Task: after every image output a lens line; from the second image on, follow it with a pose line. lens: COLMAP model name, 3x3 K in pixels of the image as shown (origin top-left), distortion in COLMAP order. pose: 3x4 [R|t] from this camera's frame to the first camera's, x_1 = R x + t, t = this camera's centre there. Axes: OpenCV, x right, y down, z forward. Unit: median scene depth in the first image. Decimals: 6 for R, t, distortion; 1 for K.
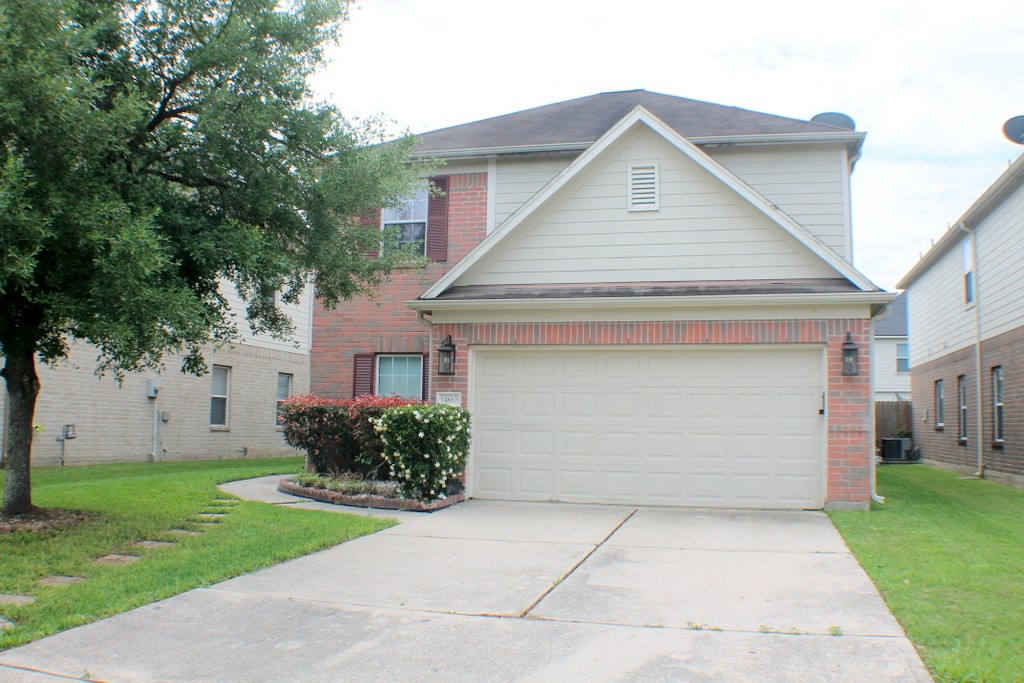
lens RADIAL K [[928.1, 0, 512.0], [0, 928.1, 341.5], [0, 0, 1]] dist [-0.210568, 0.121780]
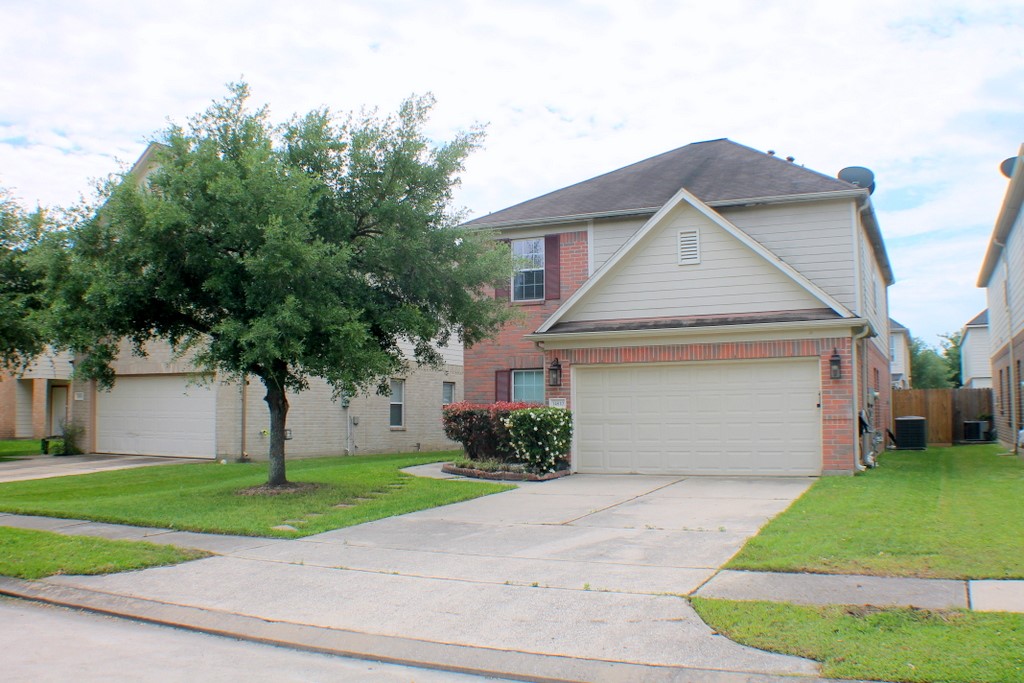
lens RADIAL K [[928.1, 0, 512.0], [0, 928.1, 341.5], [0, 0, 1]] dist [-0.210568, 0.121780]
pose [[0.982787, -0.038747, -0.180636, 0.130797], [0.039831, 0.999204, 0.002377, -0.040601], [0.180400, -0.009531, 0.983547, -0.431343]]
